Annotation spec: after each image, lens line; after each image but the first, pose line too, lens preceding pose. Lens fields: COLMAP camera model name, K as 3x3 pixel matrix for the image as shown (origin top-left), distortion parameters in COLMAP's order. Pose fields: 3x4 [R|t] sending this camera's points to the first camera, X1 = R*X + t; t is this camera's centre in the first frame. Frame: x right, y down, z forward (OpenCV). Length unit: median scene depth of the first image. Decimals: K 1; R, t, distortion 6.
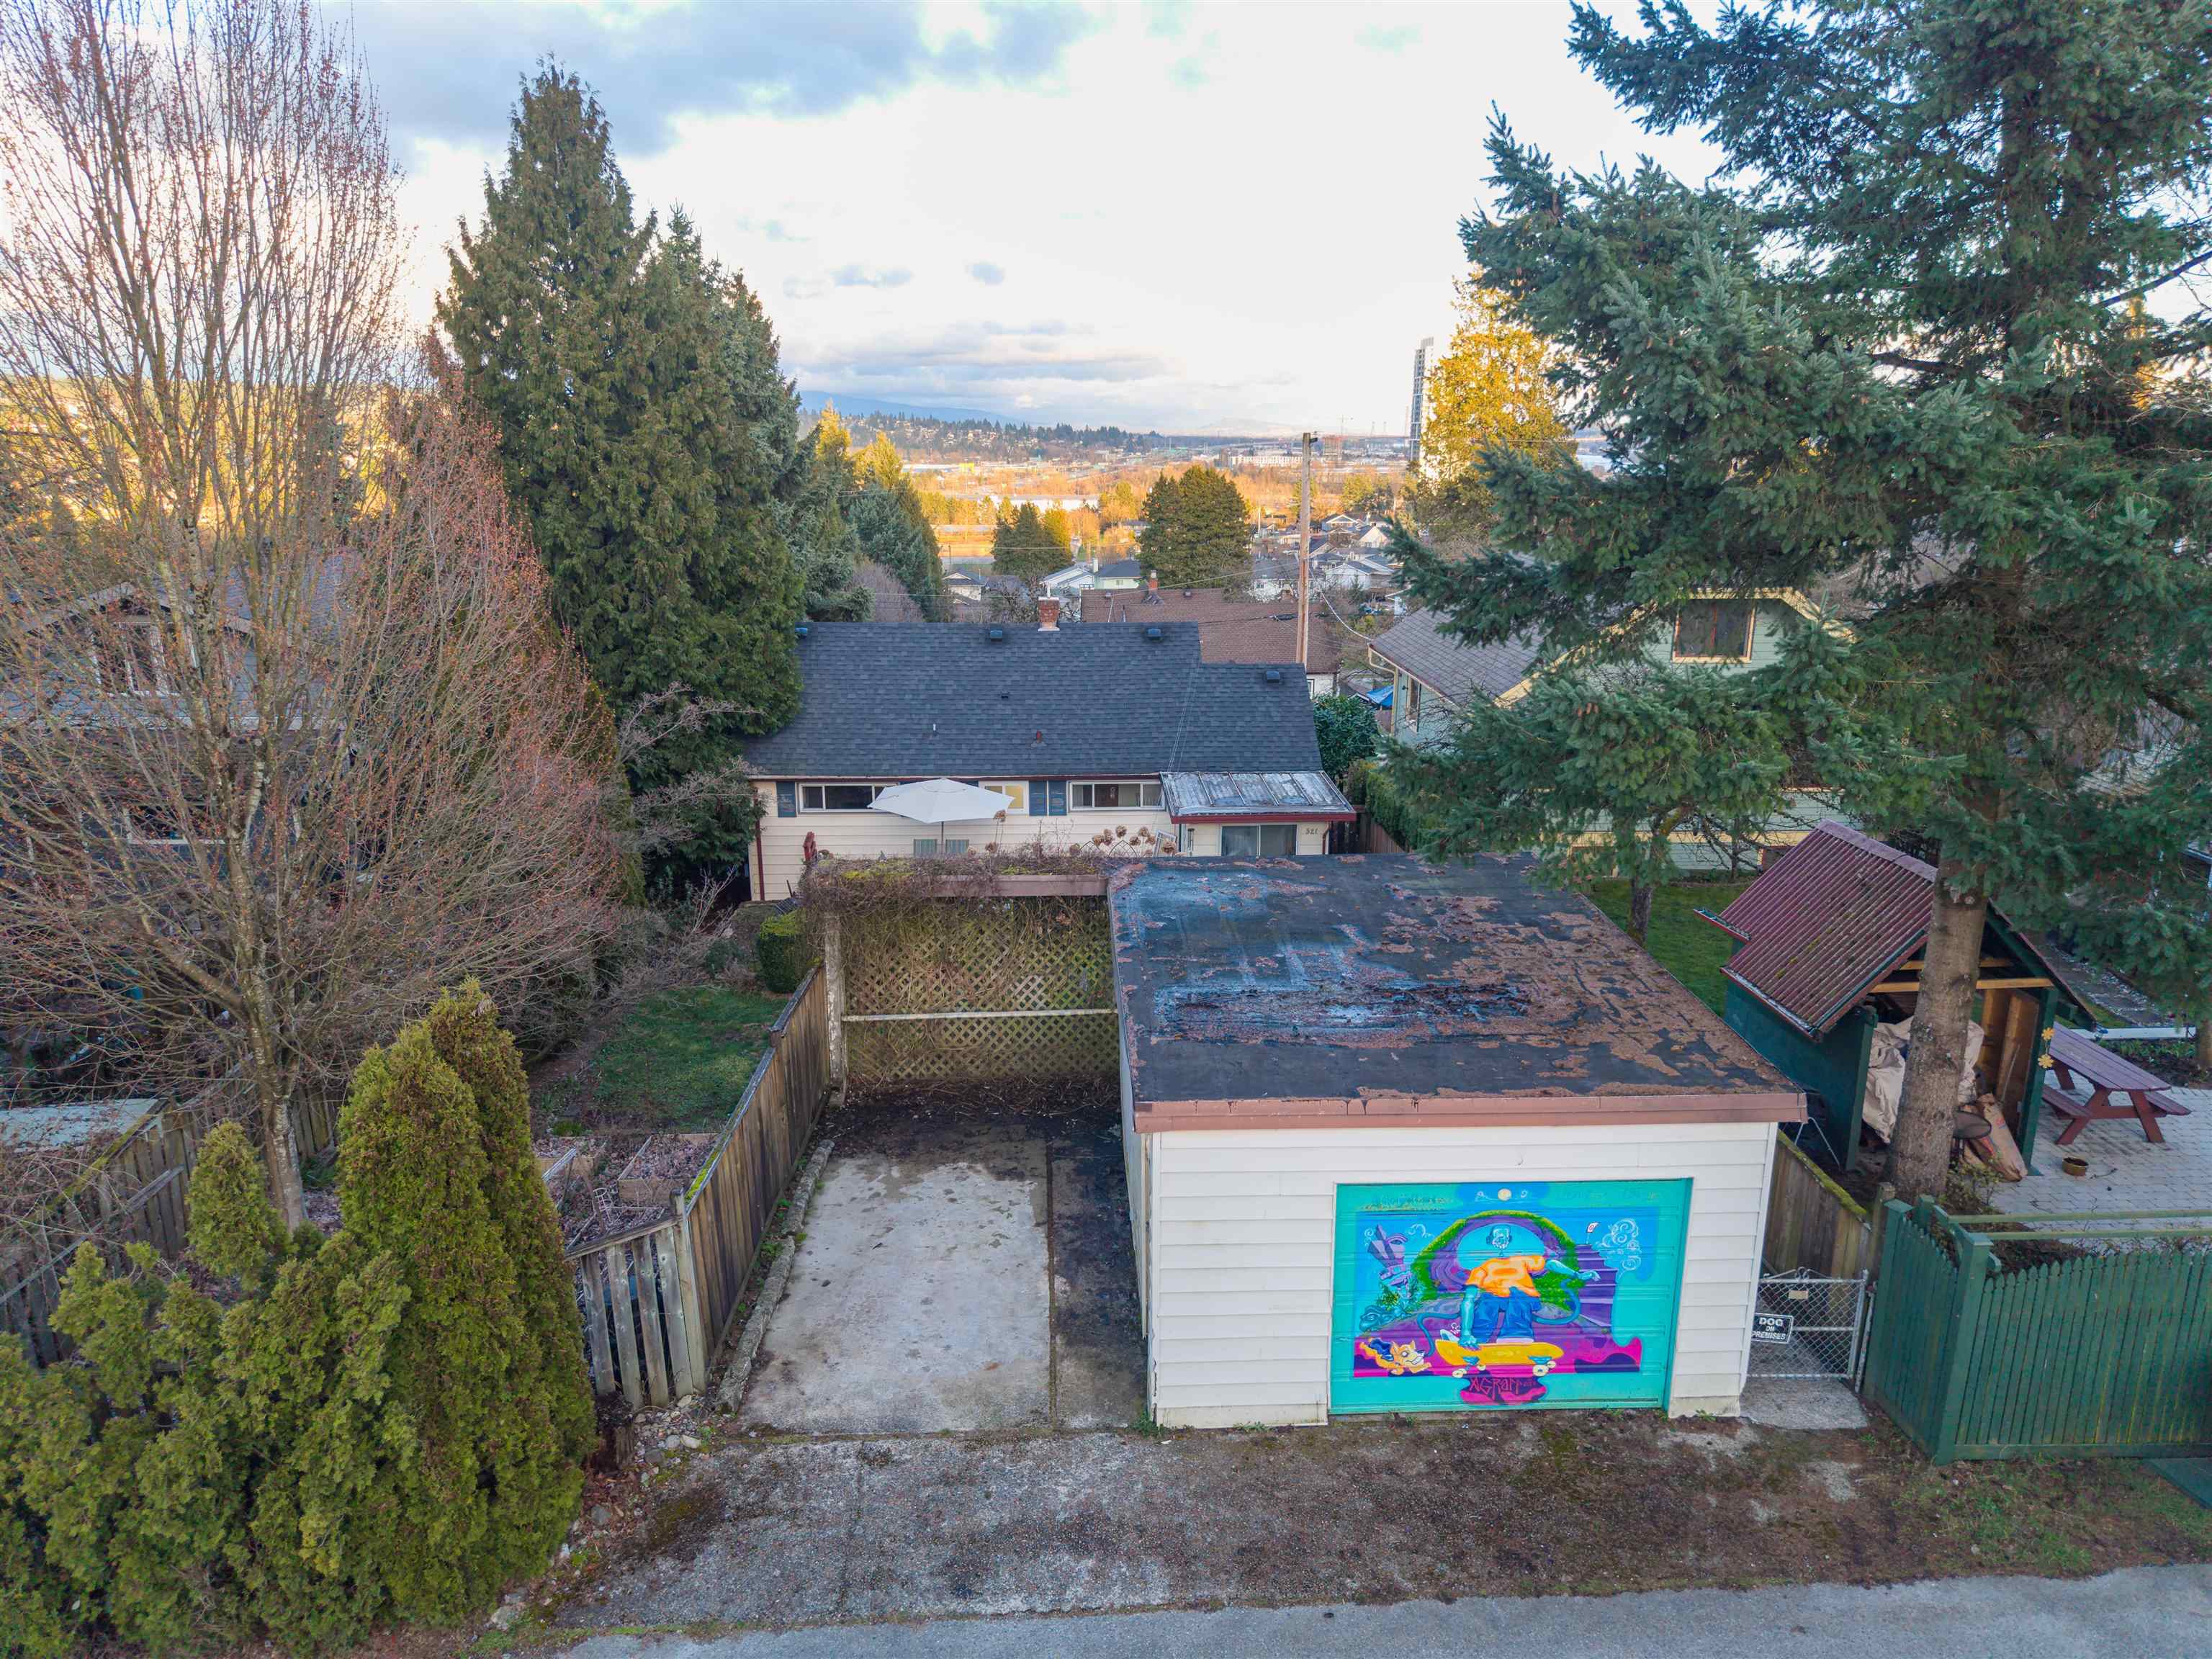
lens RADIAL K [[1457.3, 0, 1106.0], [0, 1457.3, 829.5], [0, 0, 1]] dist [0.084906, -0.191191]
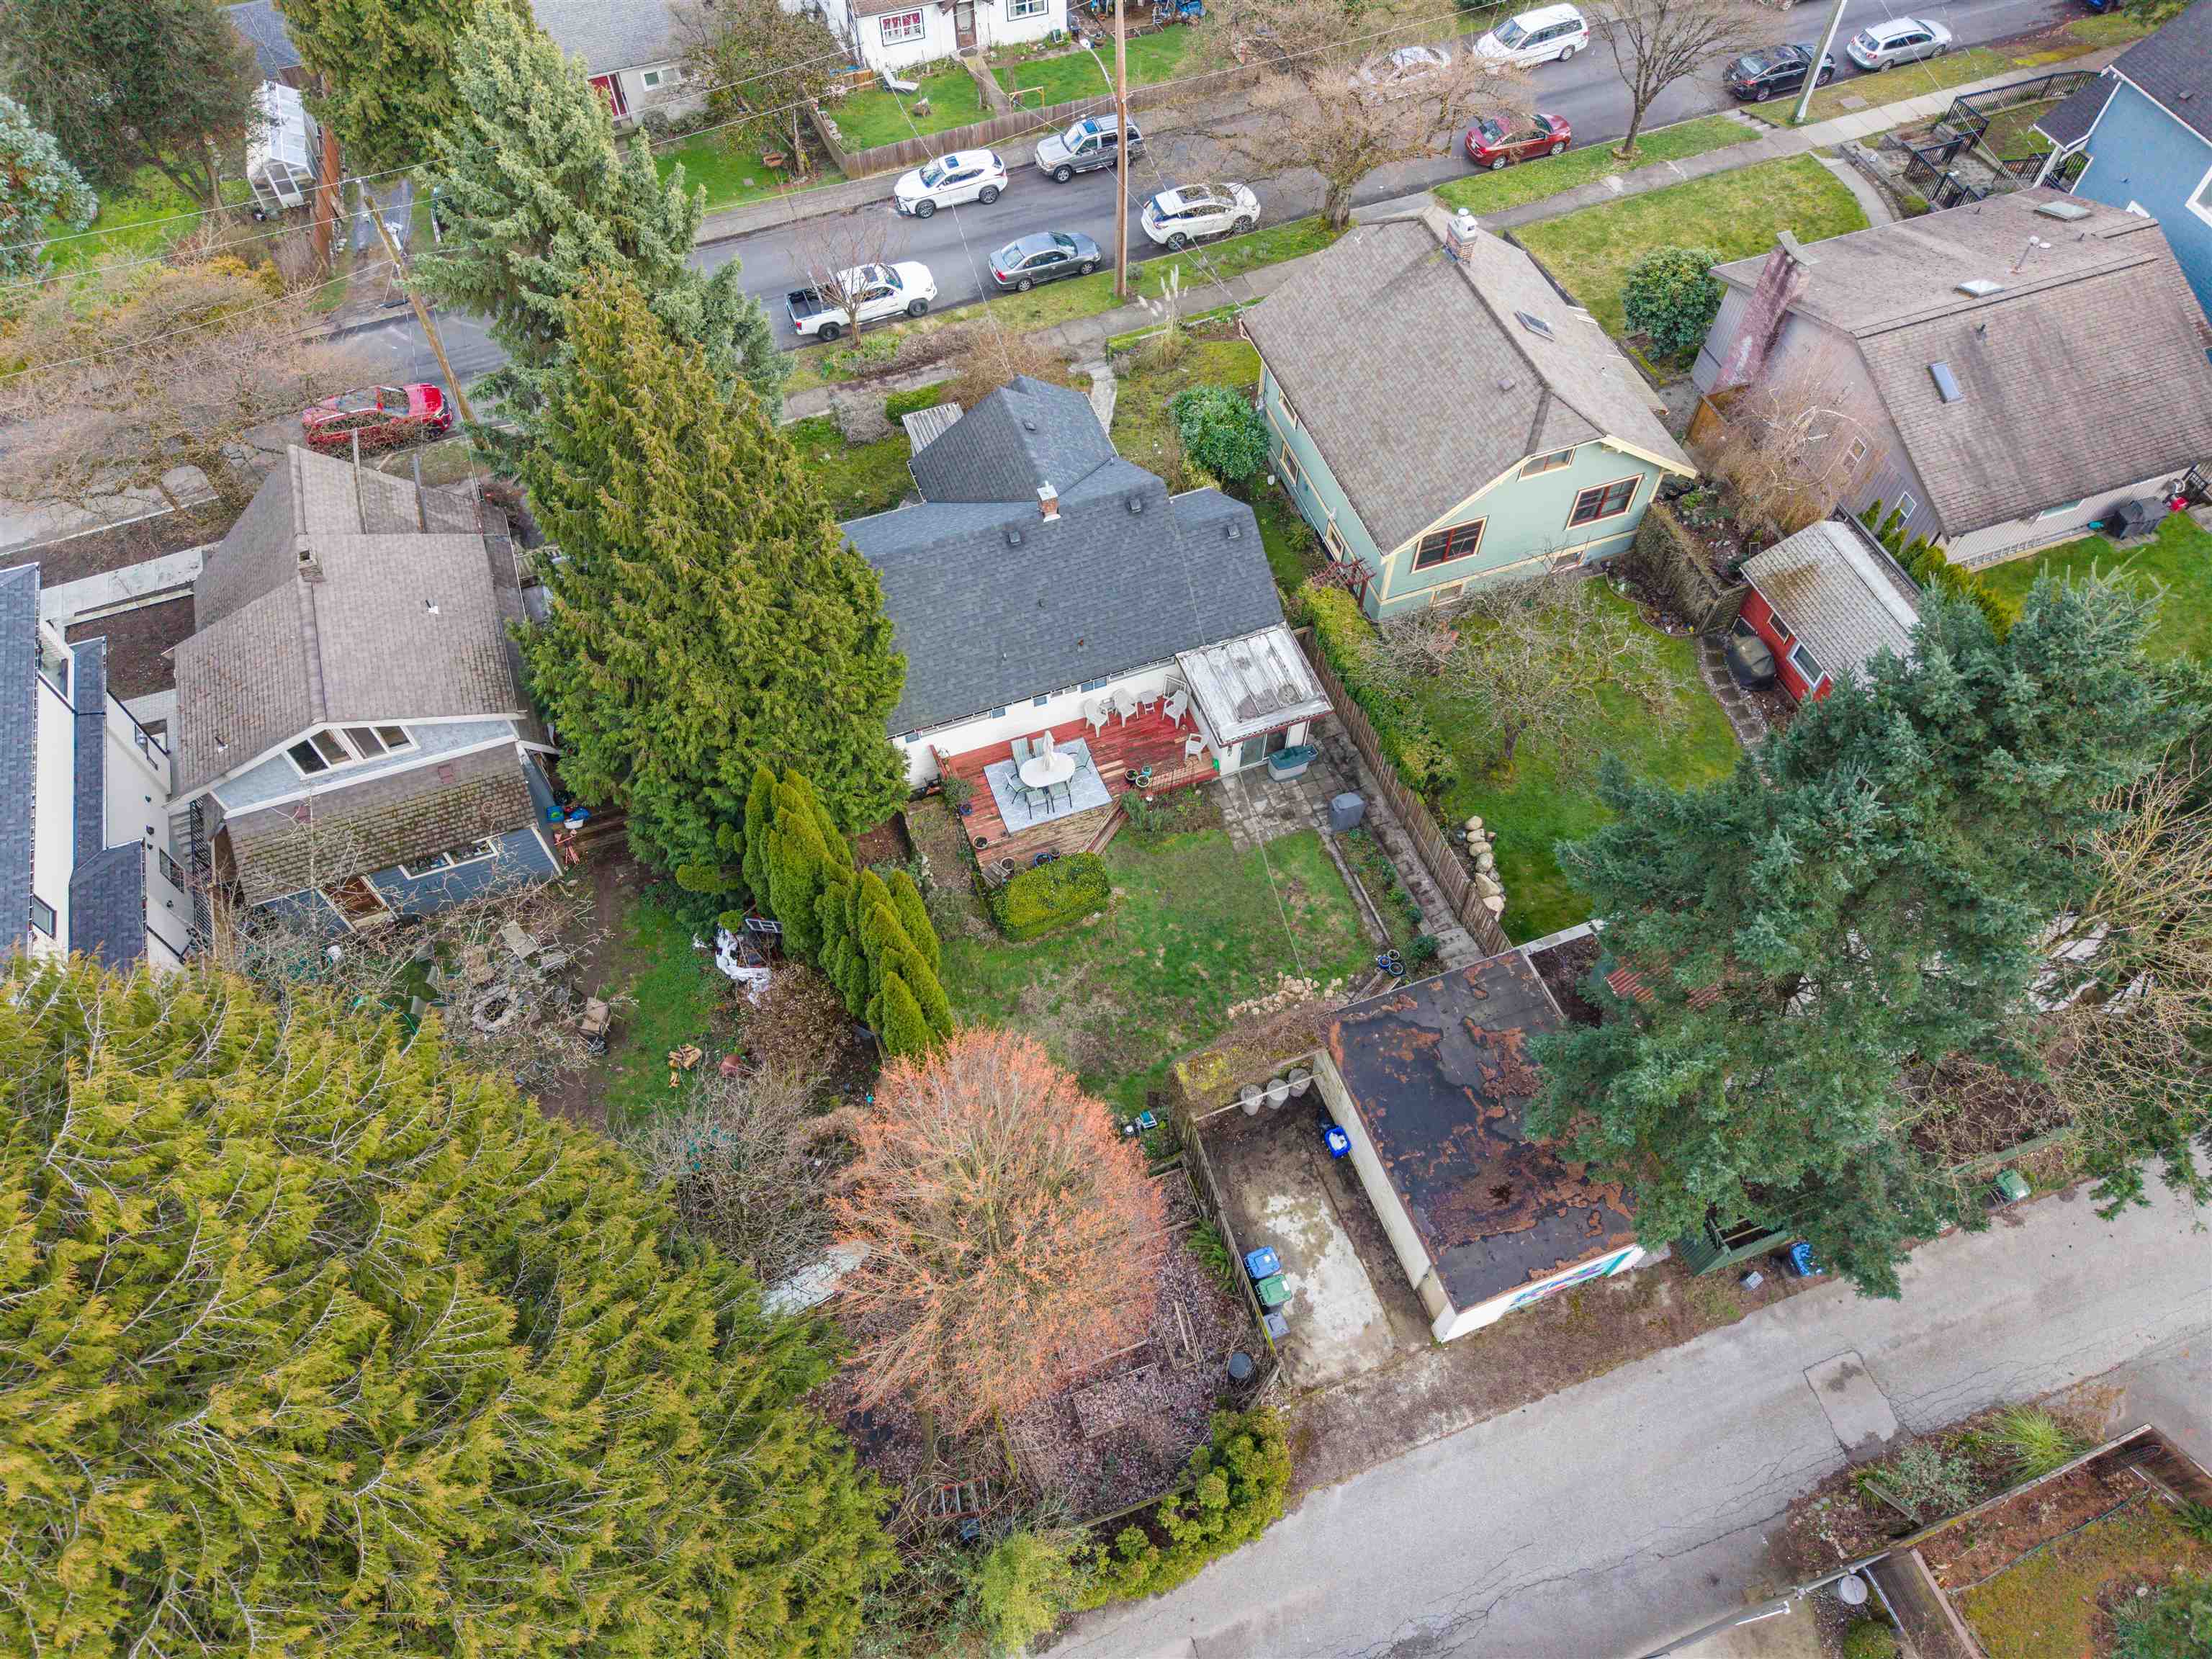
lens RADIAL K [[1459.7, 0, 1103.8], [0, 1459.7, 824.4], [0, 0, 1]] dist [0.057232, -0.086444]
pose [[0.950402, -0.263682, 0.164951, -0.293574], [0.083371, 0.726915, 0.681648, -0.857624], [-0.299643, -0.634087, 0.712845, -0.059642]]
